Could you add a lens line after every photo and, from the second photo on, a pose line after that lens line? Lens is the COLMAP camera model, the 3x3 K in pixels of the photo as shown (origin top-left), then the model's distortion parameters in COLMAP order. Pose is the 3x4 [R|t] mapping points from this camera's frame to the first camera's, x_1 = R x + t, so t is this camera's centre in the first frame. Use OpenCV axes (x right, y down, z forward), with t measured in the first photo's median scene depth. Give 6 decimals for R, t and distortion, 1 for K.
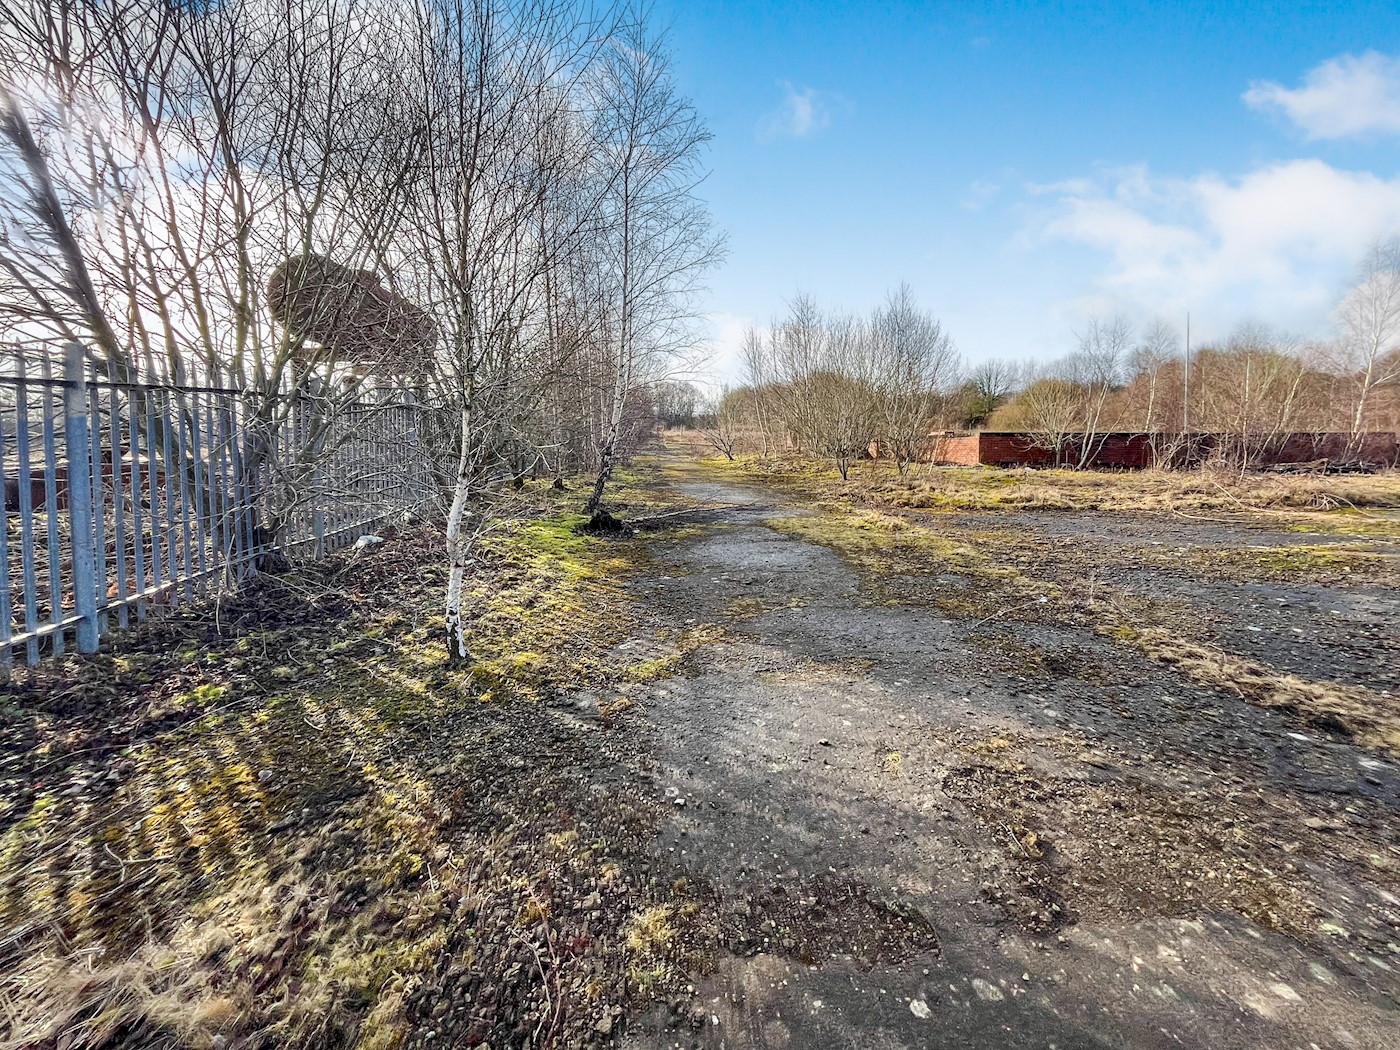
lens RADIAL K [[631.7, 0, 700.0], [0, 631.7, 525.0], [0, 0, 1]] dist [-0.001150, -0.000201]
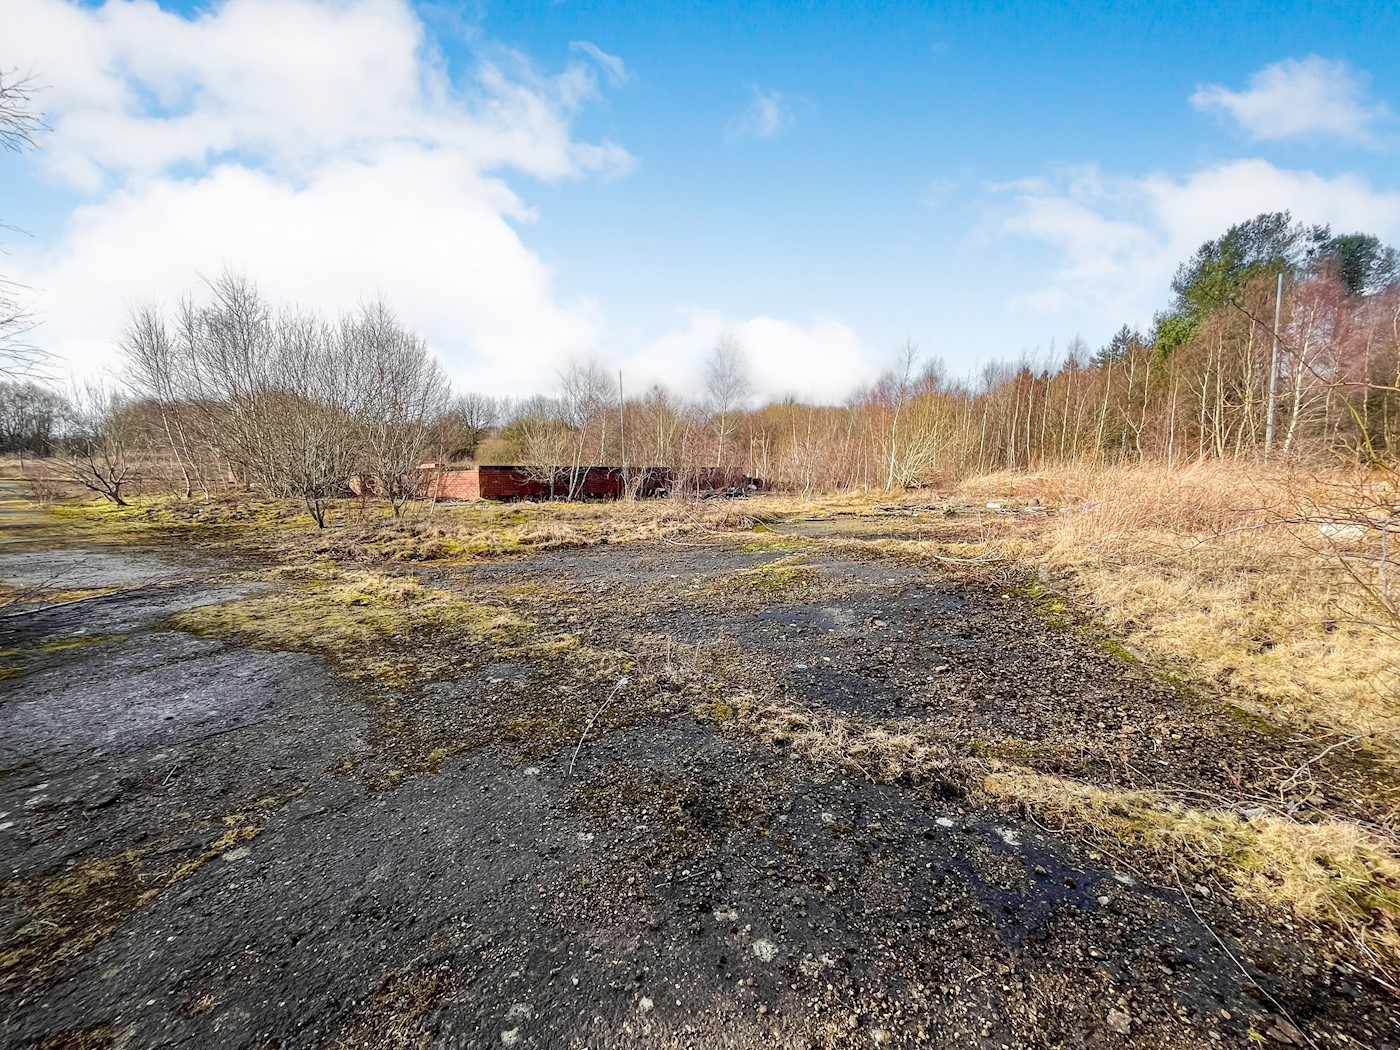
lens RADIAL K [[631.7, 0, 700.0], [0, 631.7, 525.0], [0, 0, 1]] dist [-0.001150, -0.000201]
pose [[0.718030, -0.057610, 0.693624, 0.029106], [0.091916, 0.995689, -0.012451, -0.021947], [-0.689917, 0.072695, 0.720230, 0.134627]]
